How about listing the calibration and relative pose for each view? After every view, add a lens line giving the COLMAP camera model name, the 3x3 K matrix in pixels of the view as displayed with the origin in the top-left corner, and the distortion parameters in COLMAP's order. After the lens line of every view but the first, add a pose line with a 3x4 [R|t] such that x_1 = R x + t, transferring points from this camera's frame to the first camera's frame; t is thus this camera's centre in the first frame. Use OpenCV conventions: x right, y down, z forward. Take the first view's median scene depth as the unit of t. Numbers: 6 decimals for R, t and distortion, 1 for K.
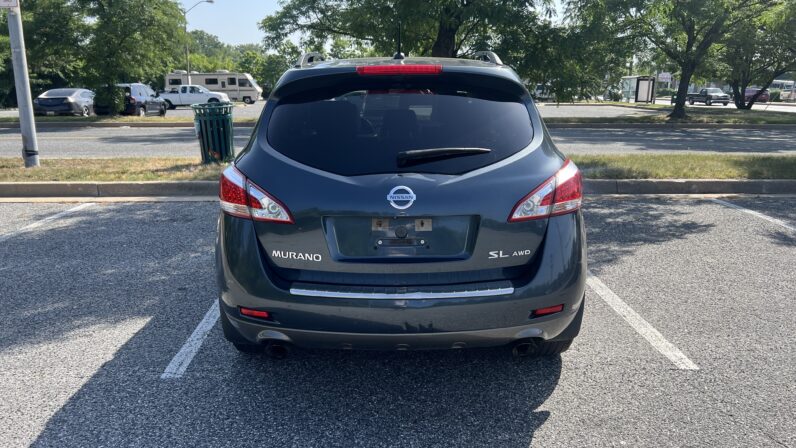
lens RADIAL K [[600.1, 0, 397.1], [0, 600.1, 226.7], [0, 0, 1]] dist [0.005659, -0.024432]
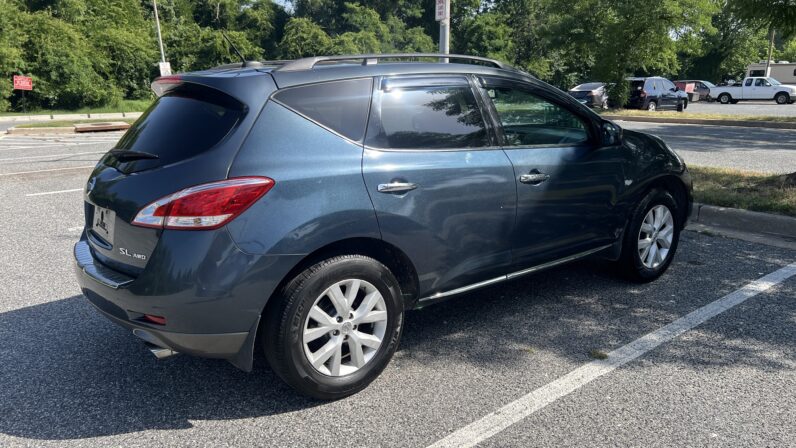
lens RADIAL K [[600.1, 0, 392.3], [0, 600.1, 227.5], [0, 0, 1]] dist [0.005659, -0.024432]
pose [[0.595584, 0.182431, -0.782303, 0.370708], [-0.171094, 0.980333, 0.098354, -0.053436], [0.784861, 0.075269, 0.615084, 0.199602]]
